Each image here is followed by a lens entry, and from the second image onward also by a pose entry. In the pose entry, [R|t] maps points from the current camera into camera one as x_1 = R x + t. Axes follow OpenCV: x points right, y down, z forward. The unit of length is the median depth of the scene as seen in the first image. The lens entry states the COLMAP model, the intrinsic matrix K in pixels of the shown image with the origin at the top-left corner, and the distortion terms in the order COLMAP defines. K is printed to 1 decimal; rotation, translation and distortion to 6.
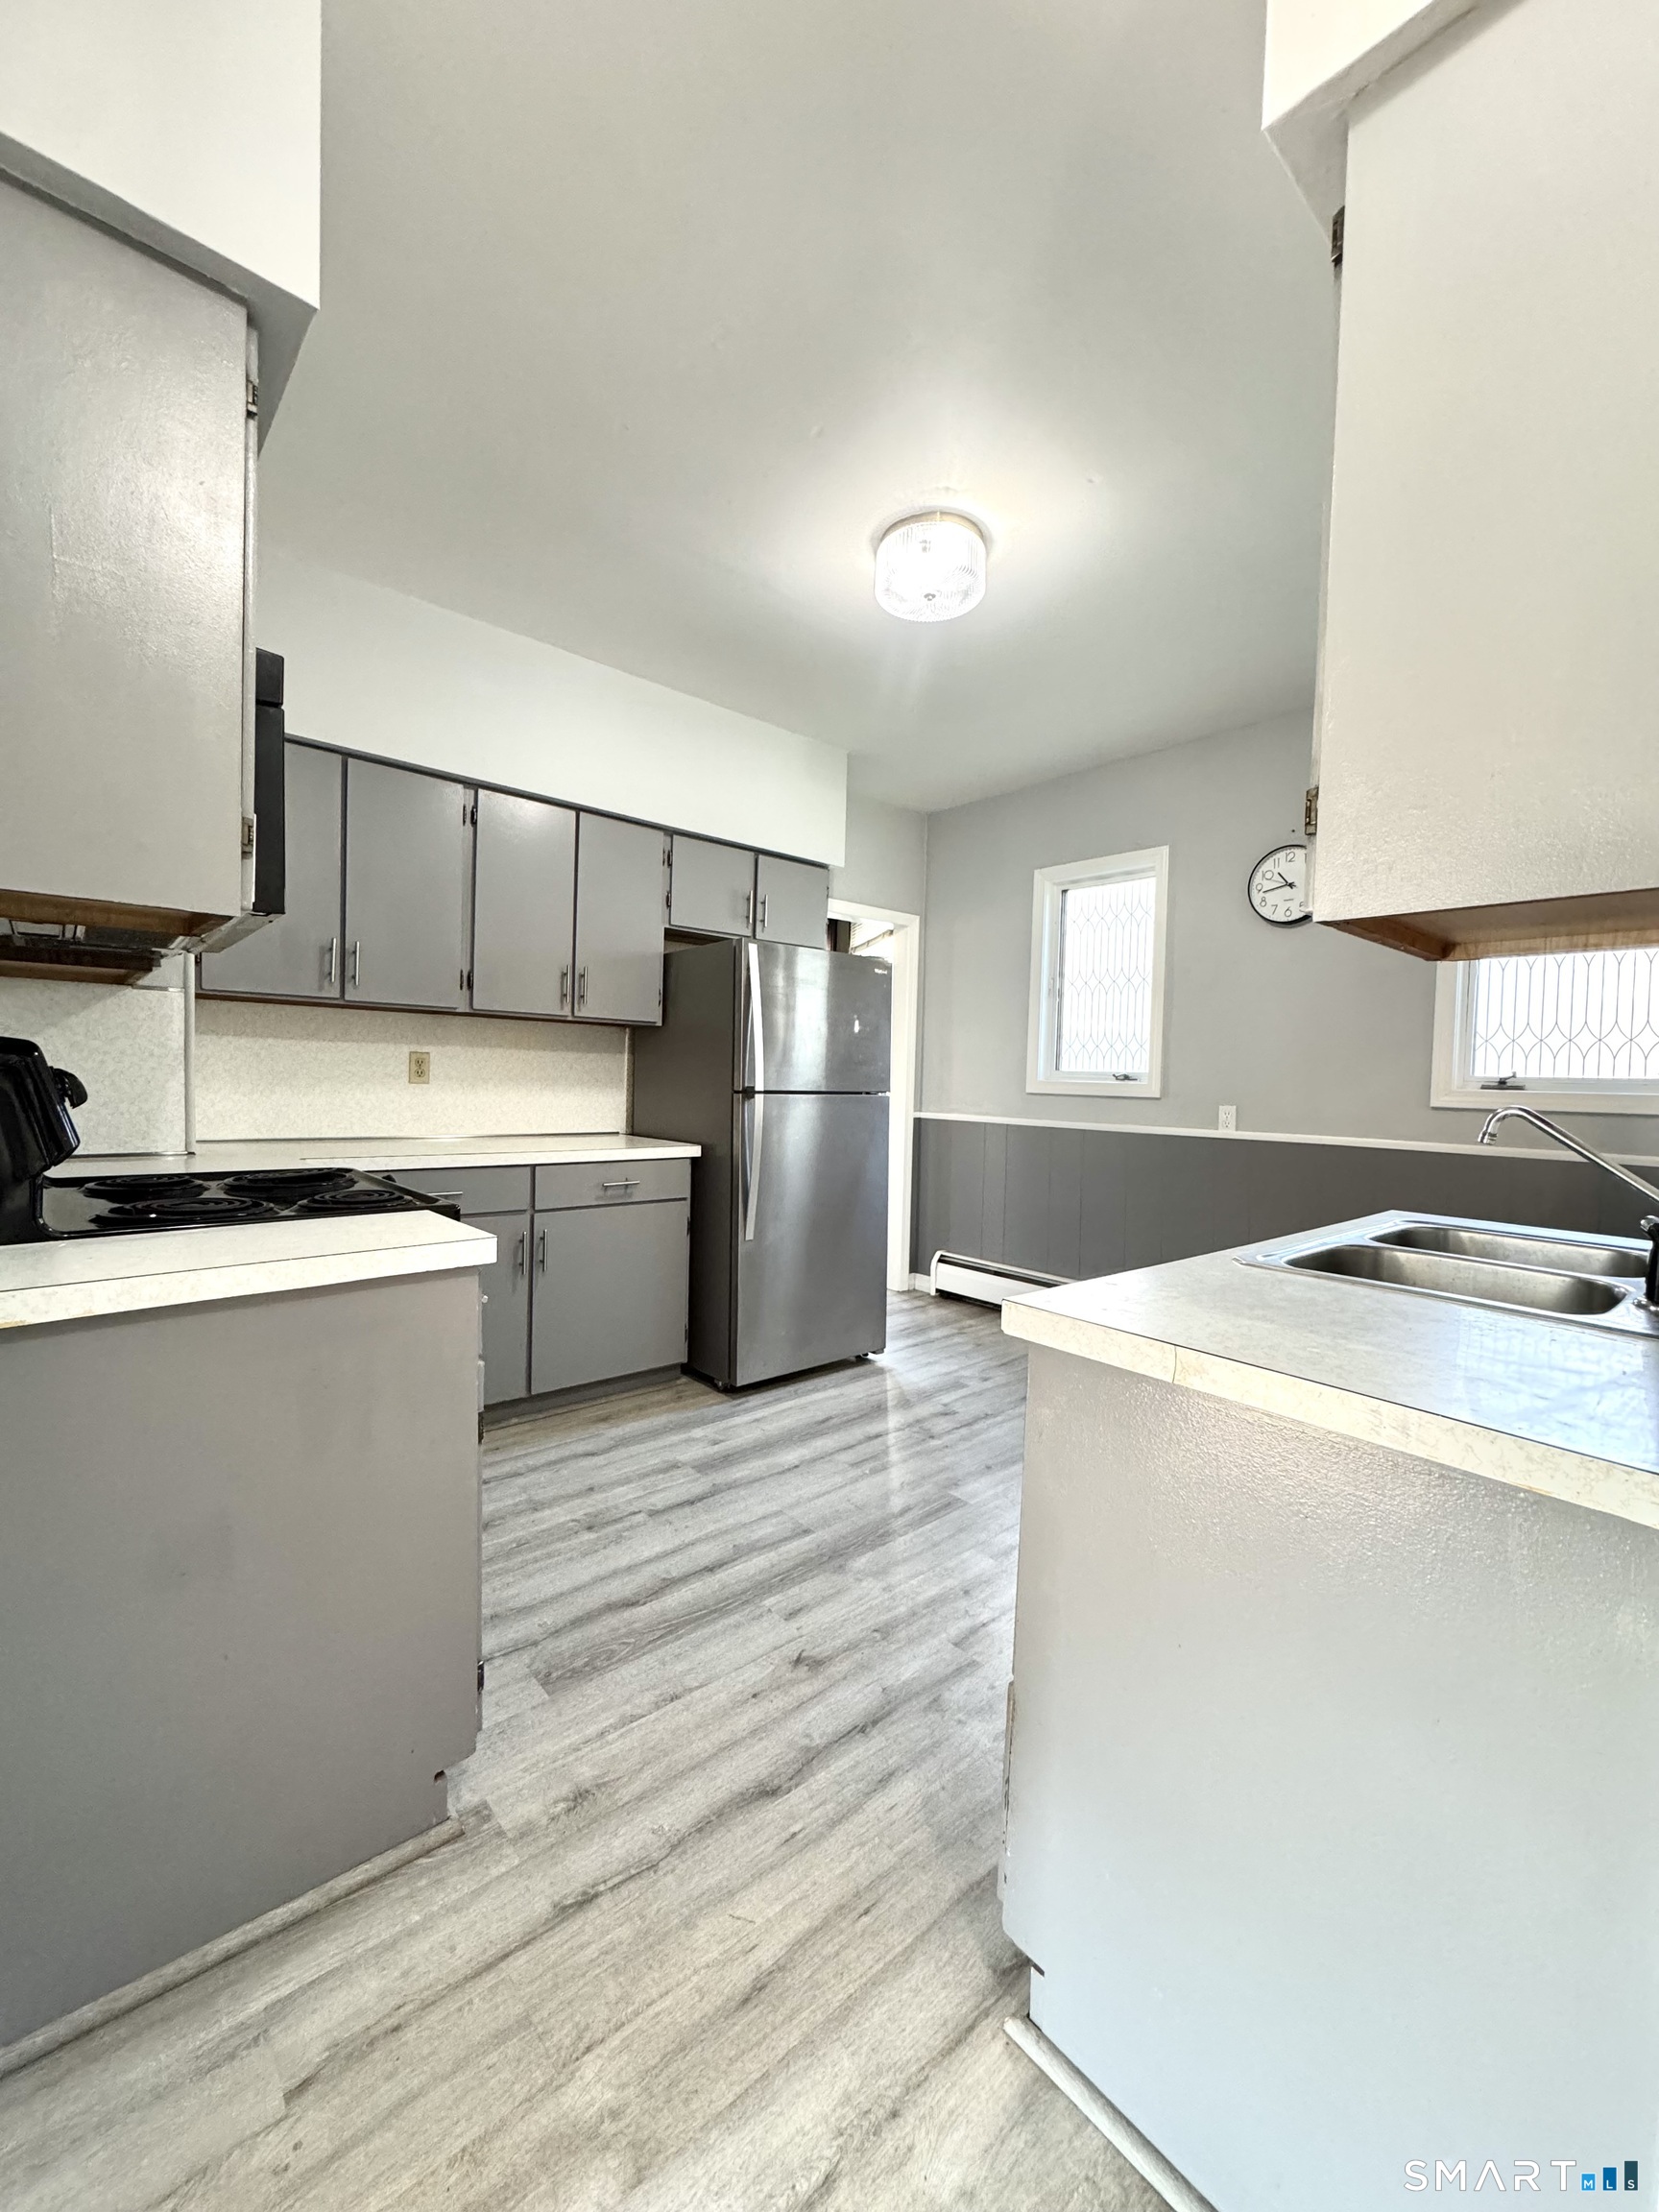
lens RADIAL K [[886.7, 0, 831.5], [0, 886.7, 1100.6], [0, 0, 1]] dist [-0.010863, 0.000002]
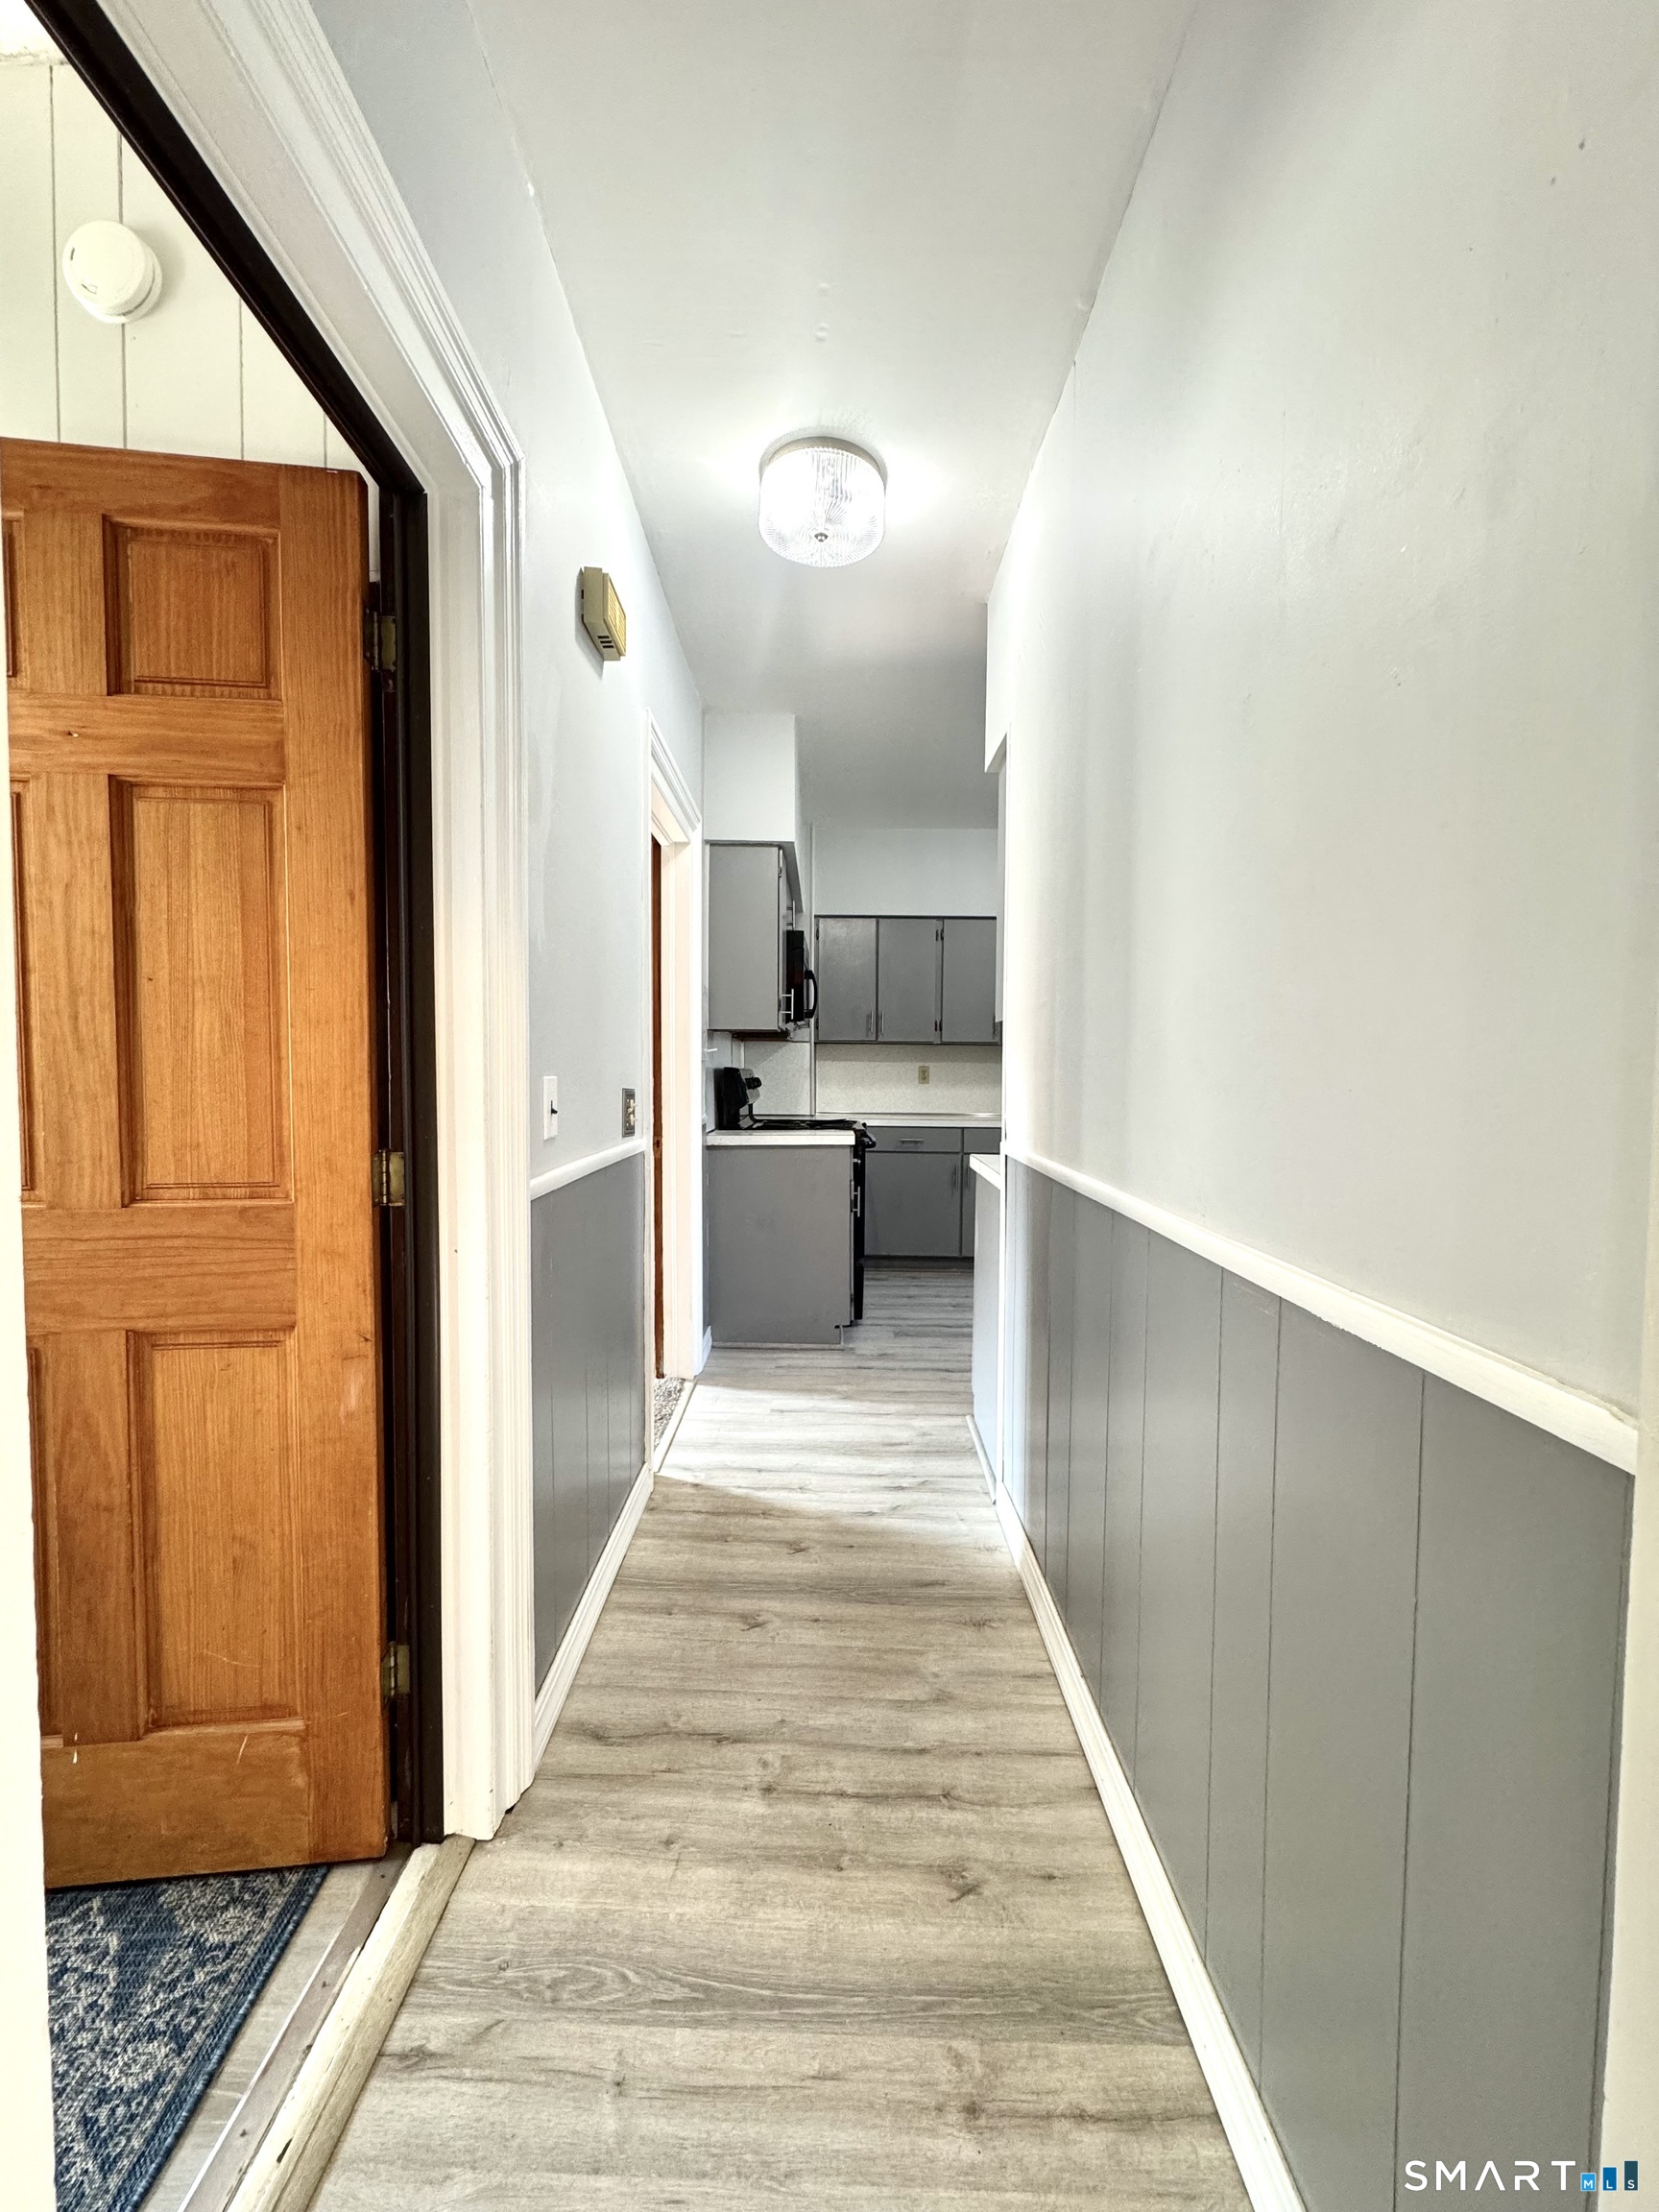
lens RADIAL K [[886.7, 0, 819.8], [0, 886.7, 1106.7], [0, 0, 1]] dist [-0.010863, 0.000002]
pose [[0.739992, 0.005459, -0.672593, 1.374853], [-0.000918, 0.999974, 0.007107, 0.035327], [0.672615, -0.004642, 0.739978, -1.102634]]
